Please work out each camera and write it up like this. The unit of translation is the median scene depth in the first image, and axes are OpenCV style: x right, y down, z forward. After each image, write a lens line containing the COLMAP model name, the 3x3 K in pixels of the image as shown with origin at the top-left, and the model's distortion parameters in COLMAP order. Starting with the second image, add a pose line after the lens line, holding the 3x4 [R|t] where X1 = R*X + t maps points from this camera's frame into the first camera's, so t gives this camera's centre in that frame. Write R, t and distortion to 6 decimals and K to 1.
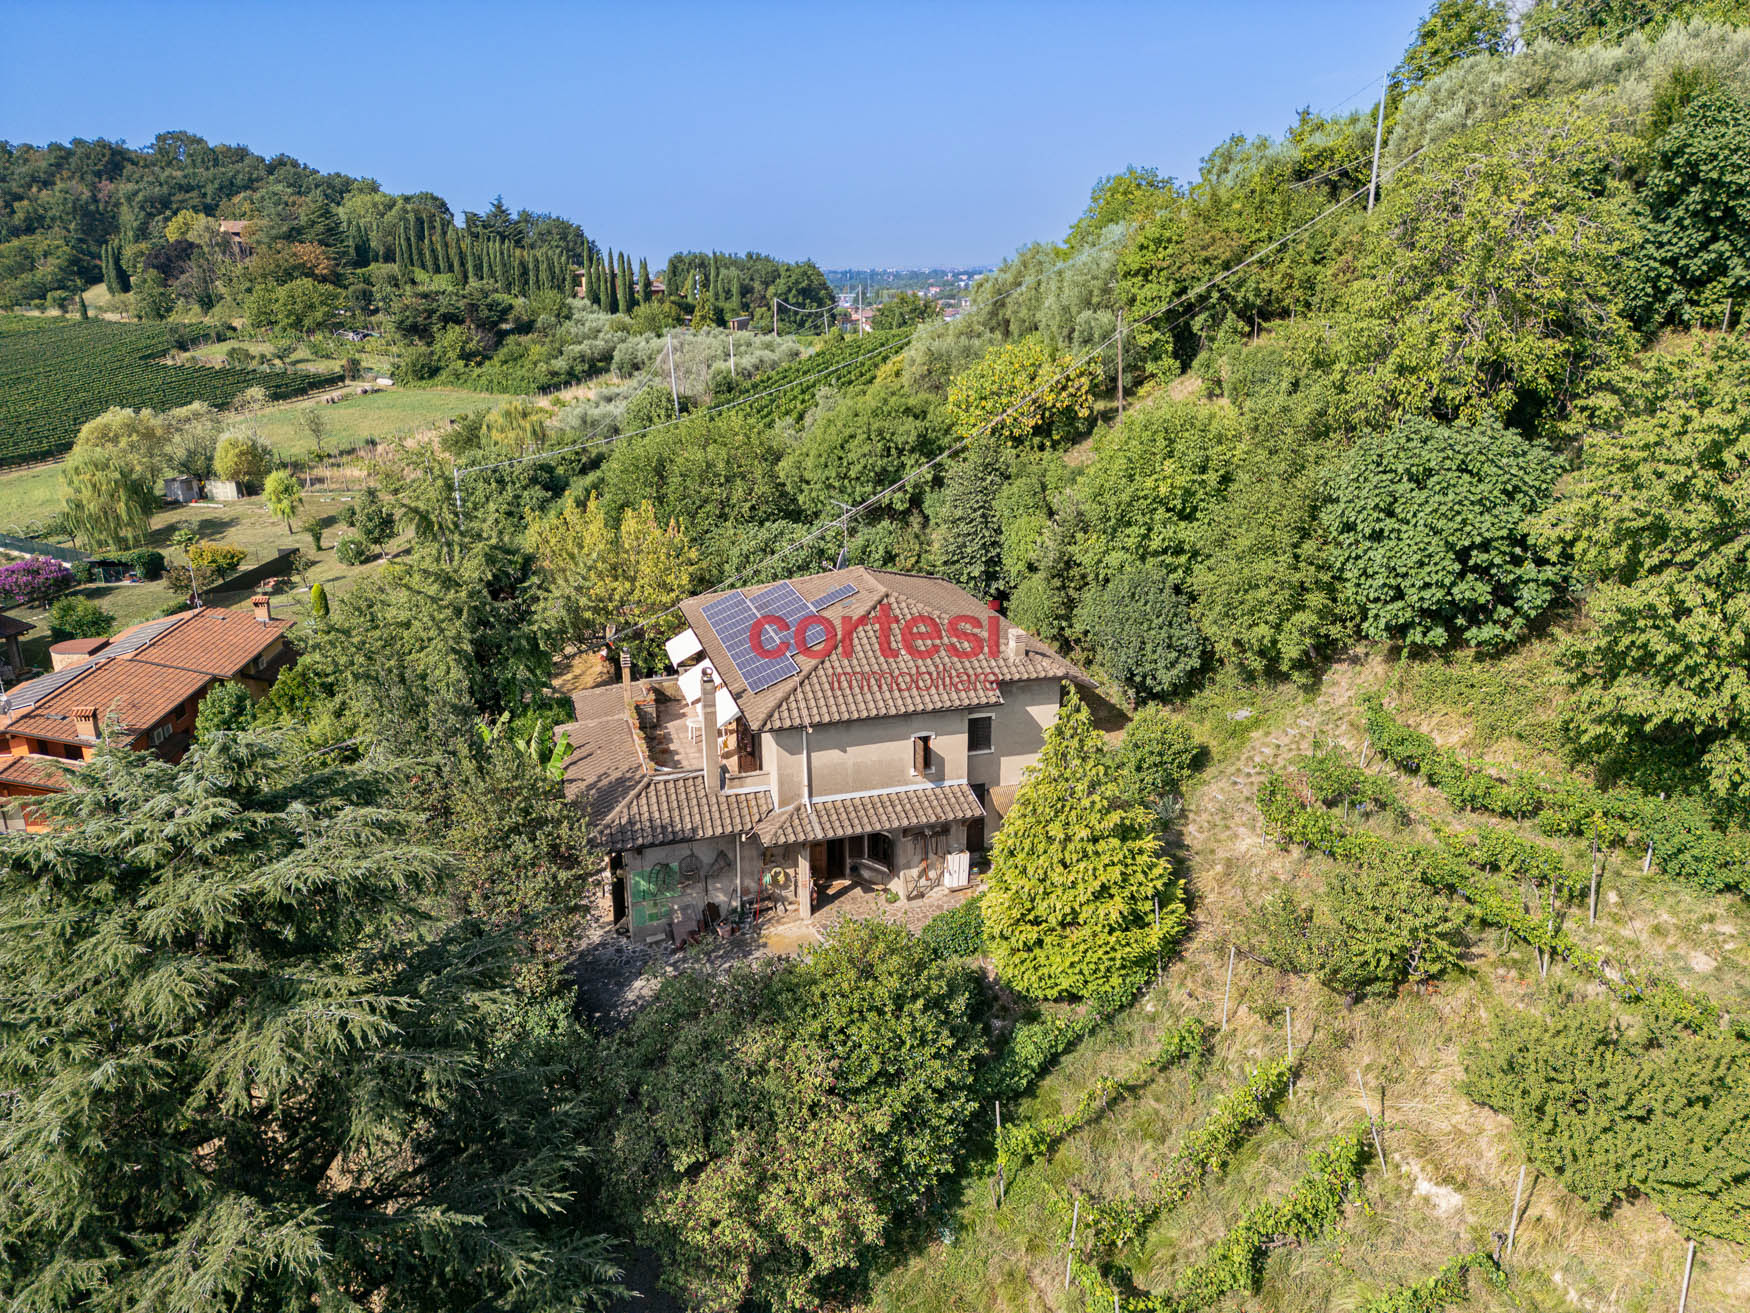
lens RADIAL K [[1220.1, 0, 835.7], [0, 1220.1, 633.7], [0, 0, 1]] dist [0.080559, -0.092914]
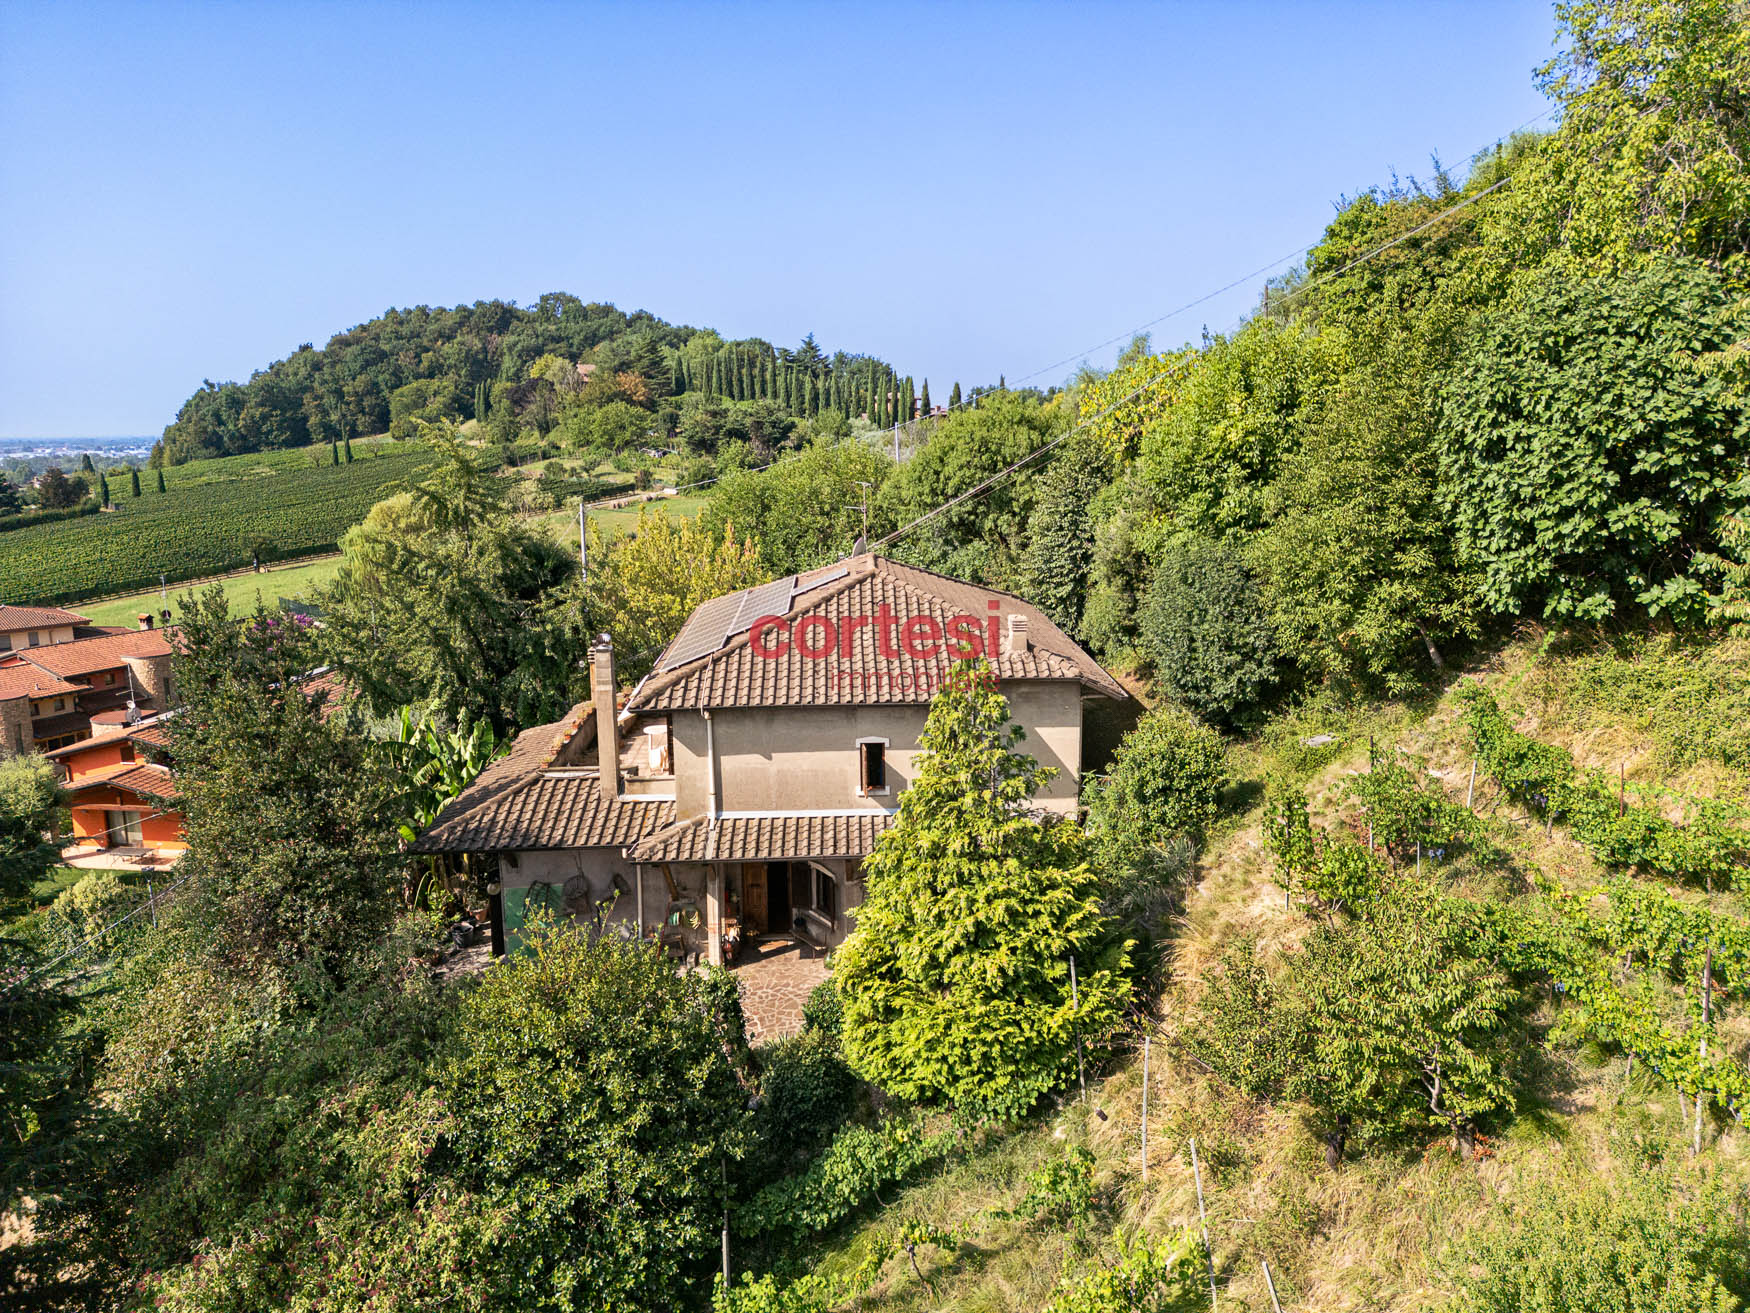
lens RADIAL K [[1220.1, 0, 835.7], [0, 1220.1, 633.7], [0, 0, 1]] dist [0.080559, -0.092914]
pose [[0.966765, 0.044736, -0.251722, 0.257272], [-0.073407, 0.991687, -0.105684, 0.106701], [0.244902, 0.120650, 0.962012, 0.282429]]
